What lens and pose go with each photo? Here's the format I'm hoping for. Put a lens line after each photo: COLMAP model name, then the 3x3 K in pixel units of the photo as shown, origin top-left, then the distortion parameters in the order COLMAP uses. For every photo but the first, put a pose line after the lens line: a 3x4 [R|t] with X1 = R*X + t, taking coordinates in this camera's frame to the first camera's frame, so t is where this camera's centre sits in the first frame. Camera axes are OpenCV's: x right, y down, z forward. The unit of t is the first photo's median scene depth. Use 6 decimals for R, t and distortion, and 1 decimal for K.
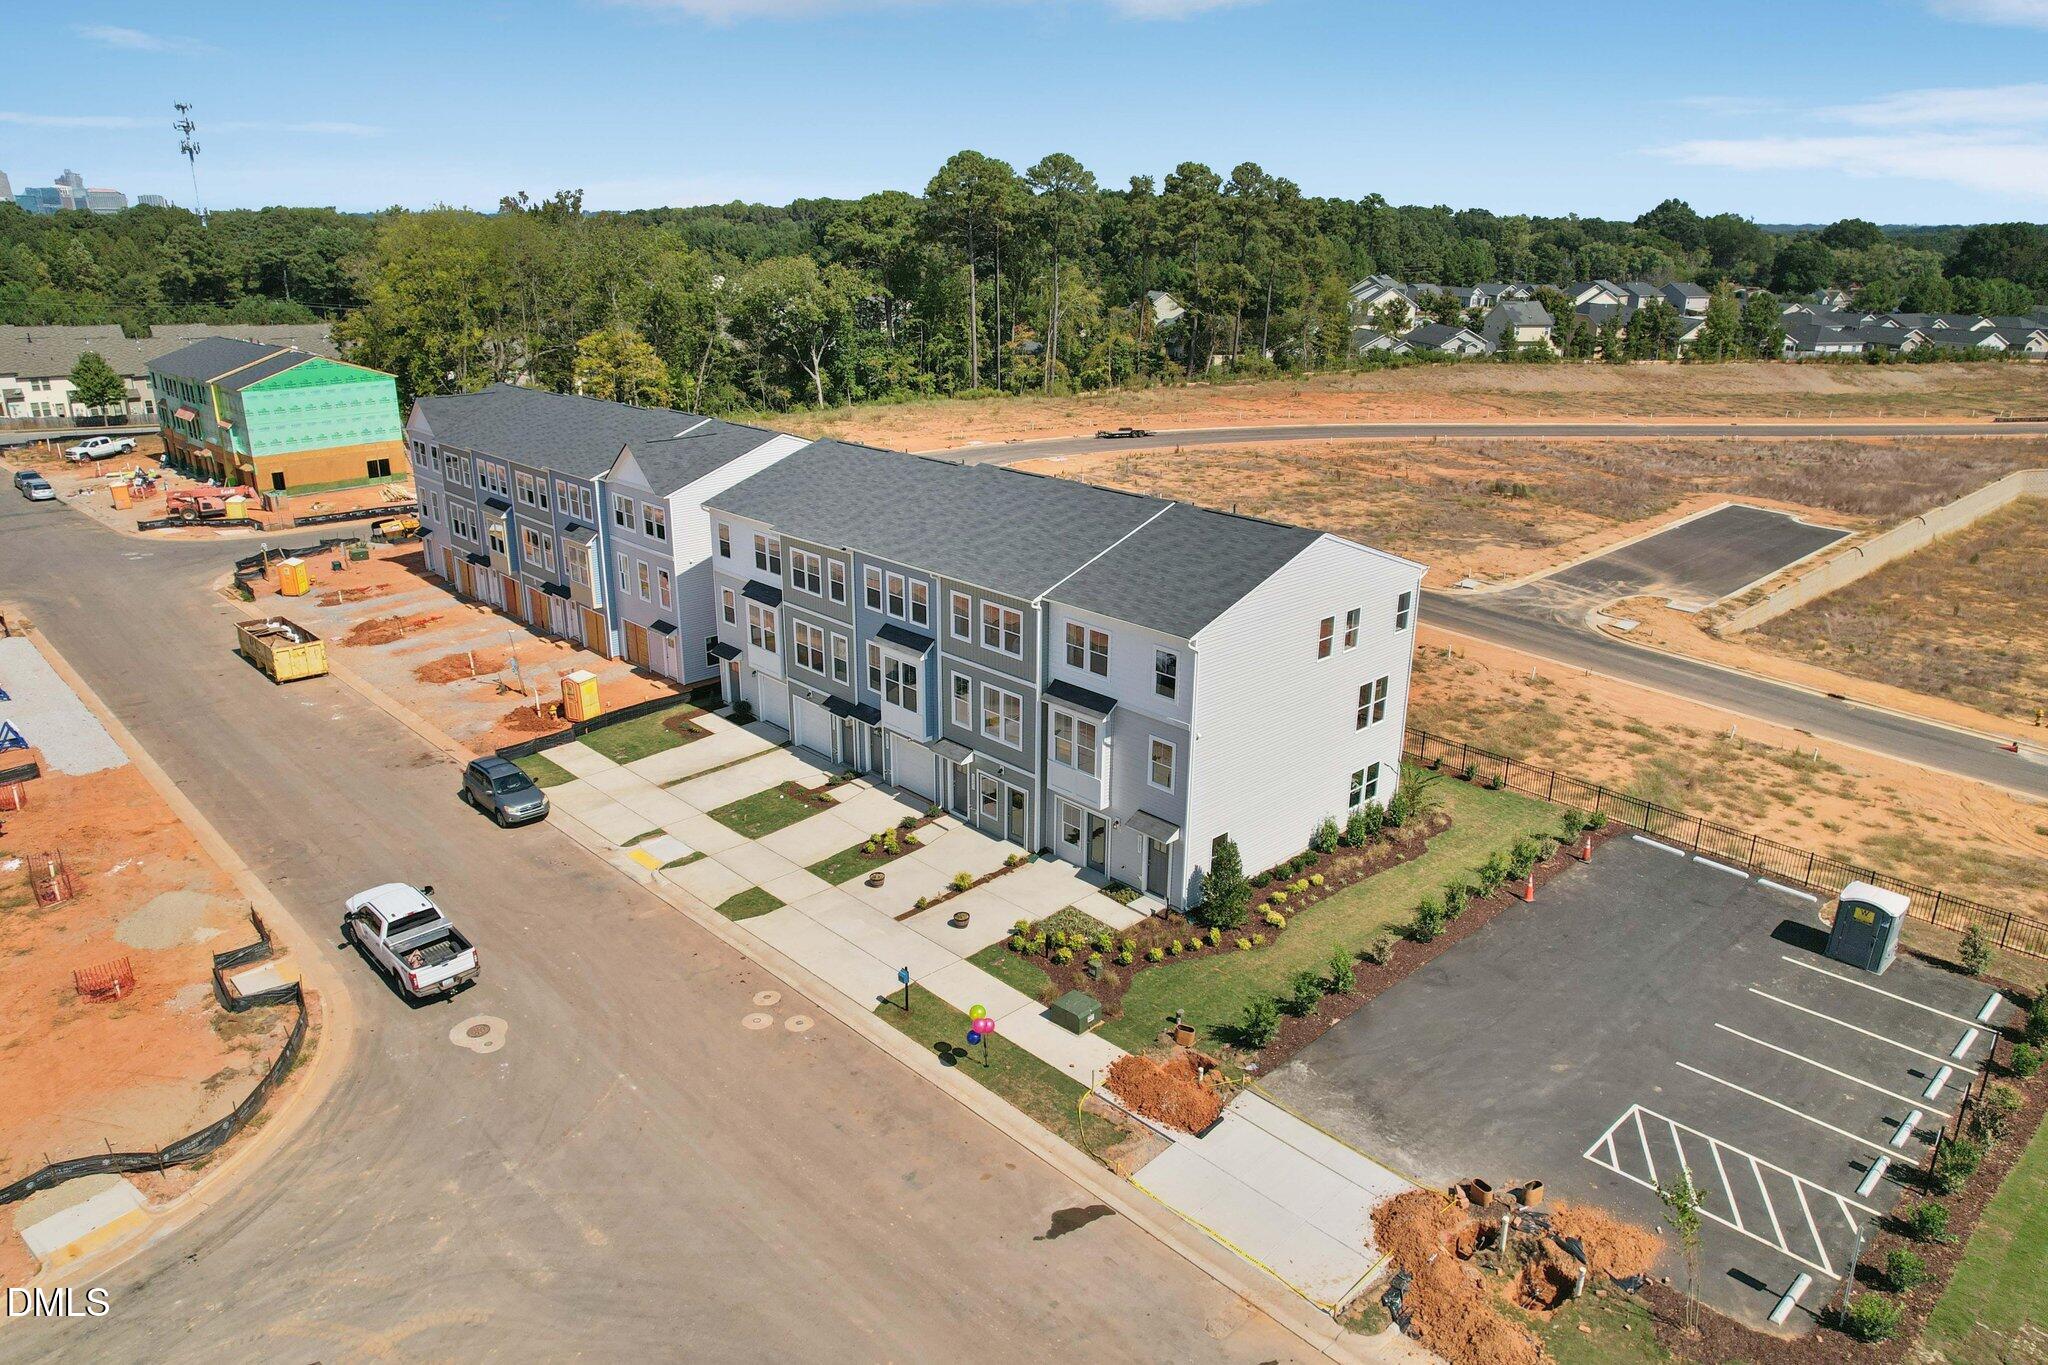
lens RADIAL K [[1369.8, 0, 1024.0], [0, 1369.8, 682.5], [0, 0, 1]] dist [-0.035610, 0.028329]
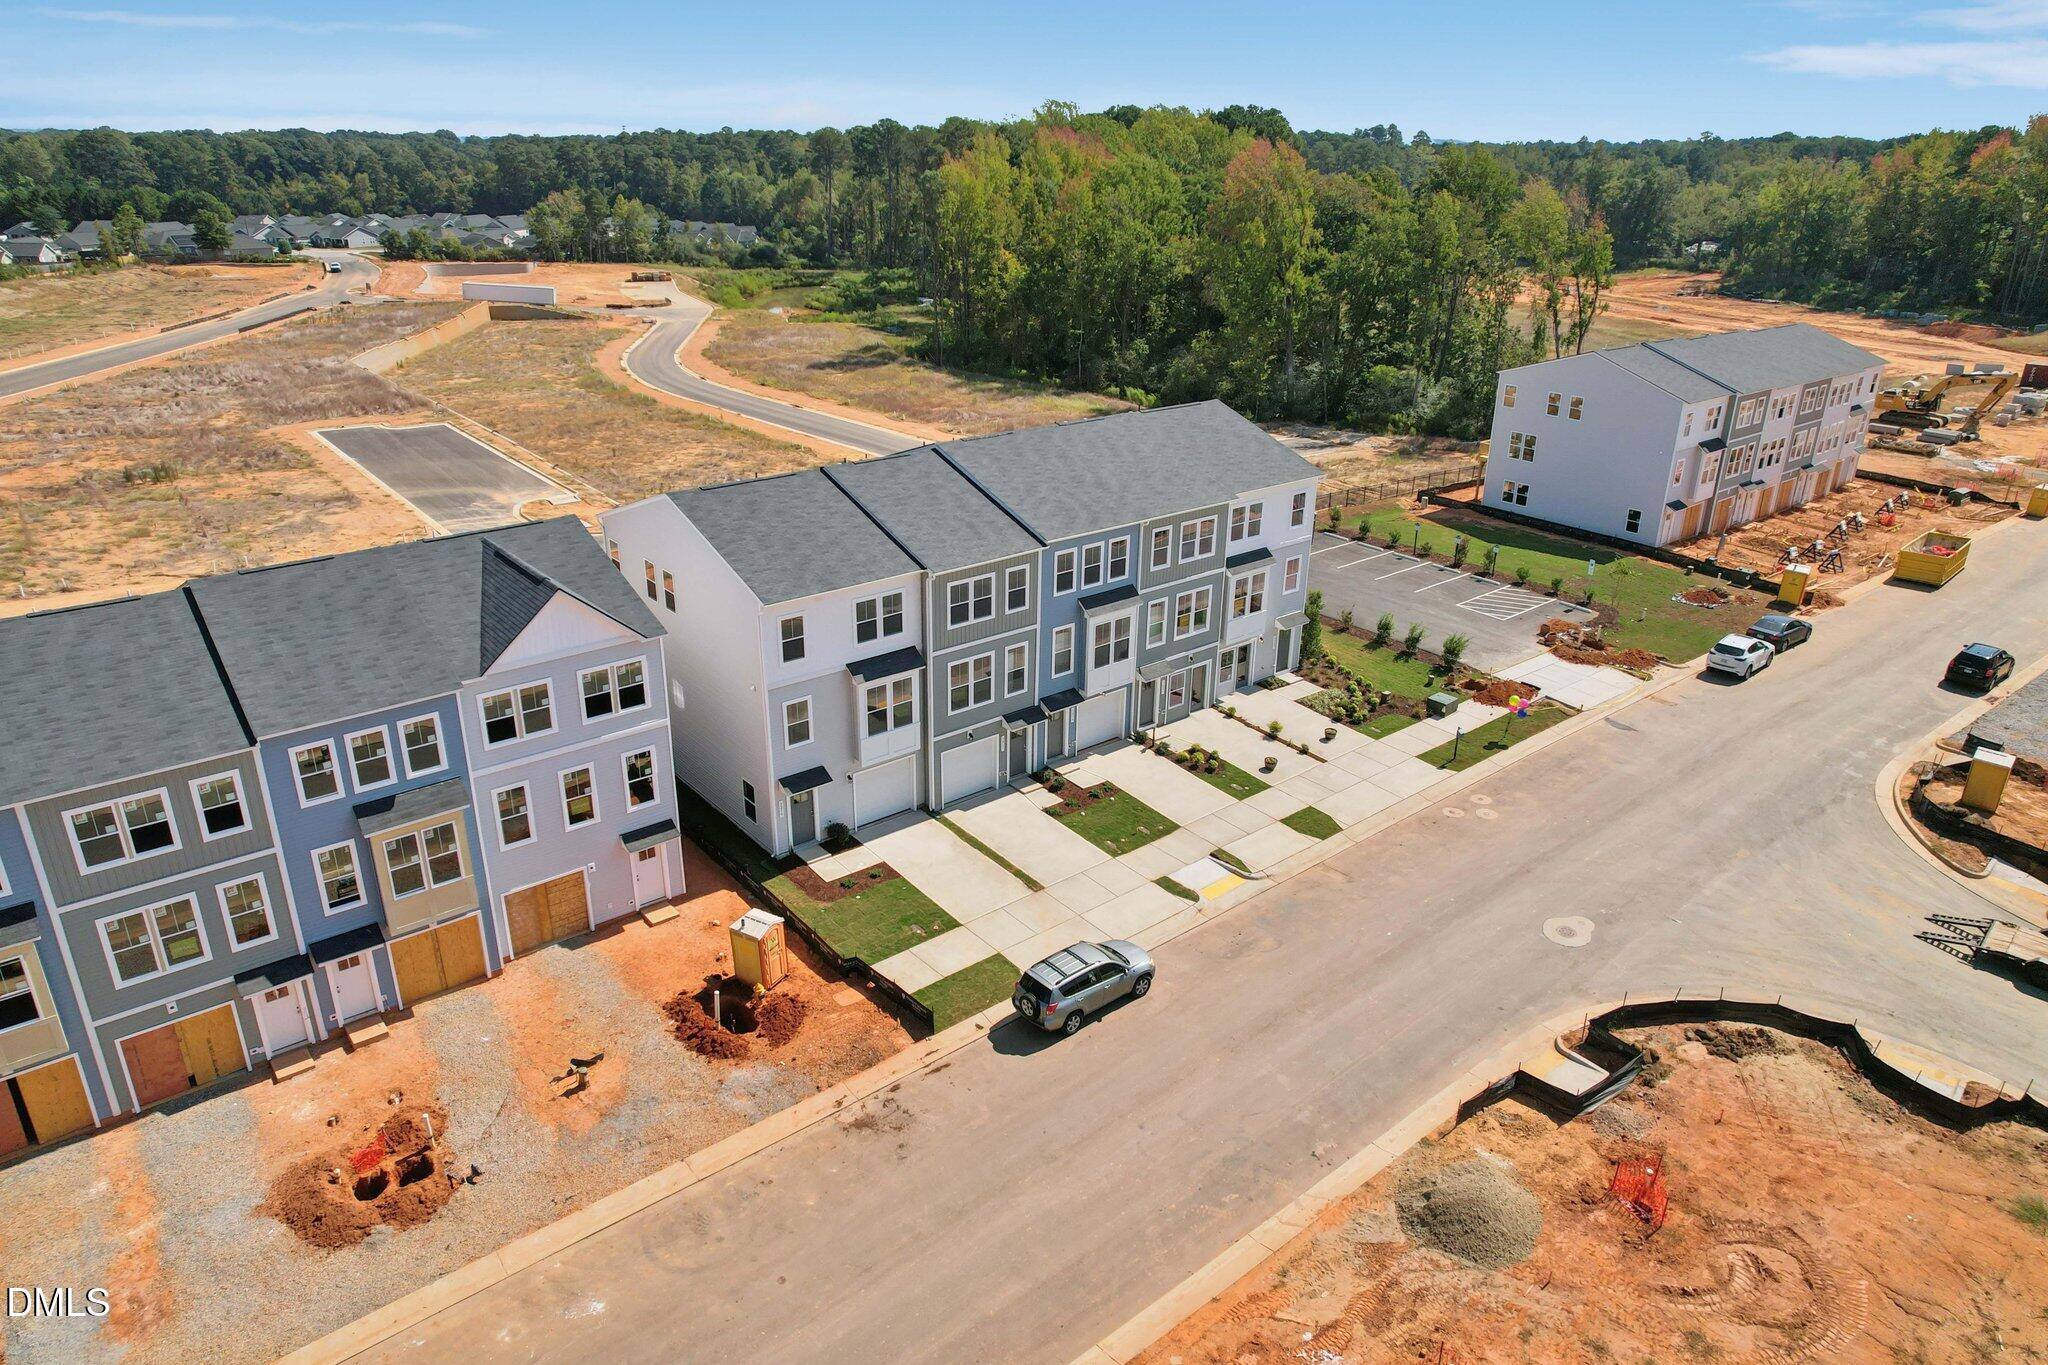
lens RADIAL K [[1309.6, 0, 1024.0], [0, 1309.6, 682.5], [0, 0, 1]] dist [-0.042997, 0.023939]
pose [[0.064429, -0.394412, 0.916672, -1.091903], [0.307100, 0.881839, 0.357840, -0.373701], [-0.949494, 0.258455, 0.177940, 0.955351]]
